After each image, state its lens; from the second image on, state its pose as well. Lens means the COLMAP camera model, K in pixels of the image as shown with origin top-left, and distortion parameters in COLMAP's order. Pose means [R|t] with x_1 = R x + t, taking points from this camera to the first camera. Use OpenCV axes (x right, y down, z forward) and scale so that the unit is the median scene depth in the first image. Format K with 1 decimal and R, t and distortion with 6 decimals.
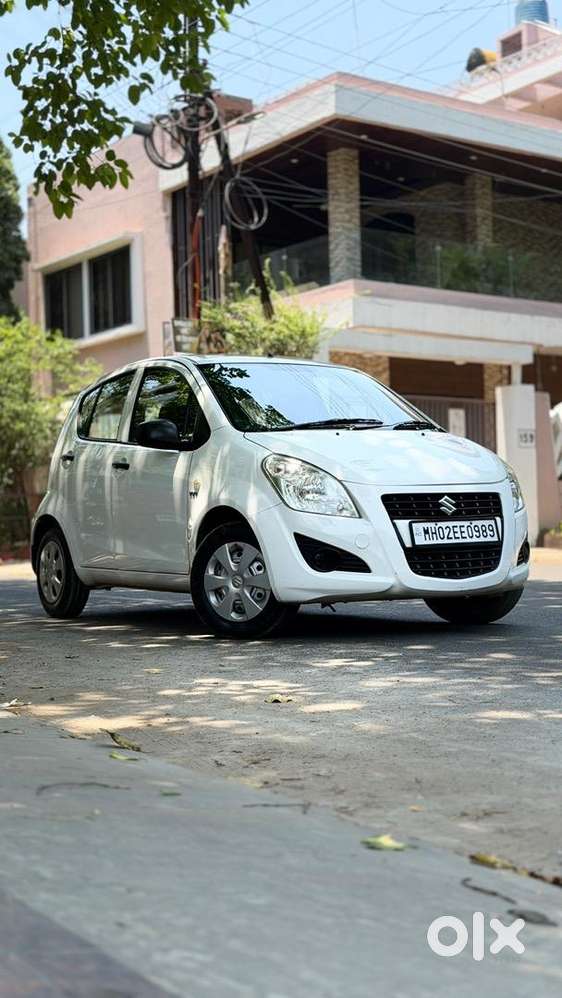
lens RADIAL K [[1384.2, 0, 281.0], [0, 1384.2, 499.0], [0, 0, 1]] dist [0.179744, -0.146792]
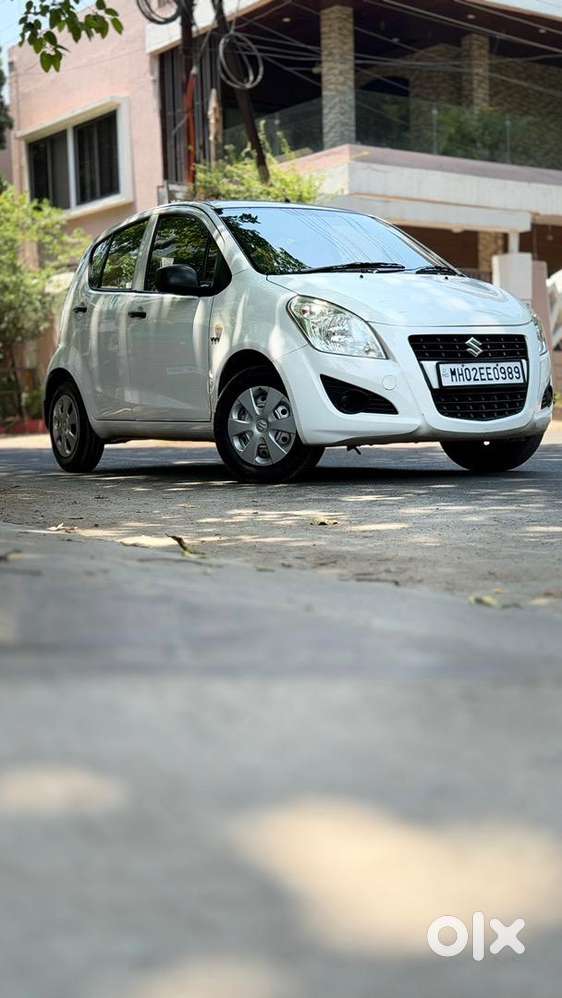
lens RADIAL K [[1384.2, 0, 281.0], [0, 1384.2, 499.0], [0, 0, 1]] dist [0.179744, -0.146792]
pose [[0.999896, -0.004359, 0.013738, -0.011863], [0.003217, 0.996621, 0.082072, 0.011349], [-0.014050, -0.082019, 0.996532, 0.000120]]
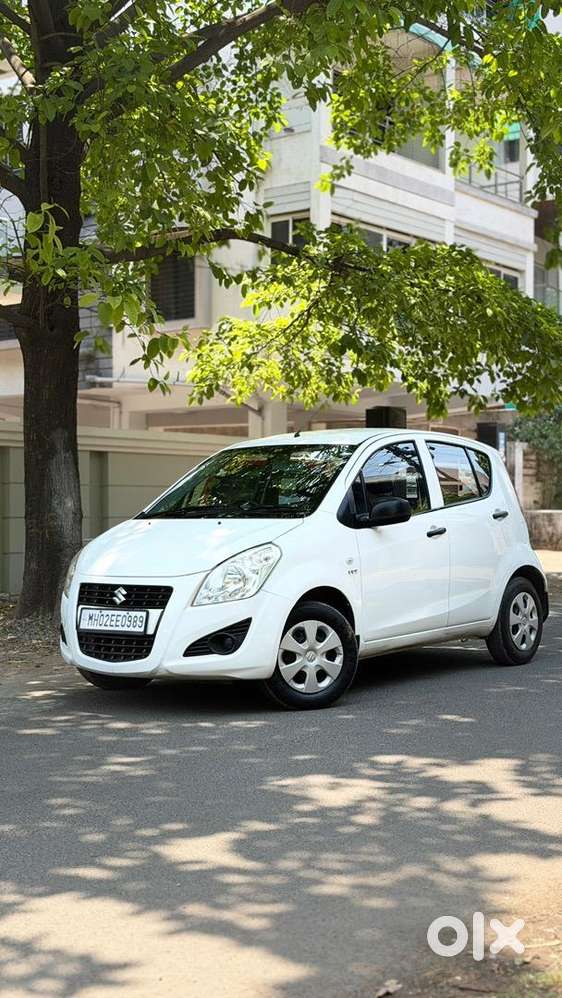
lens RADIAL K [[1384.2, 0, 281.0], [0, 1384.2, 499.0], [0, 0, 1]] dist [0.179744, -0.146792]
pose [[0.332864, 0.022165, -0.942714, 0.450213], [0.025079, 0.999162, 0.032348, -0.039314], [0.942641, -0.034409, 0.332029, 0.276484]]
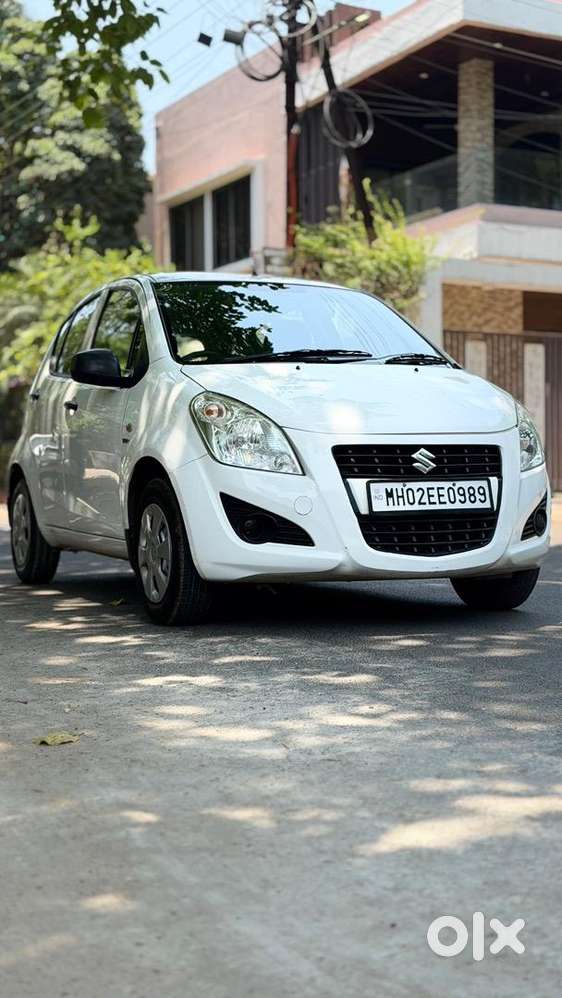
lens RADIAL K [[1394.1, 0, 280.9], [0, 1394.1, 486.8], [0, 0, 1]] dist [0.166810, -0.077252]
pose [[0.991697, 0.016905, -0.127477, 0.051774], [-0.012925, 0.999405, 0.031985, -0.001739], [0.127942, -0.030071, 0.991326, 0.080574]]
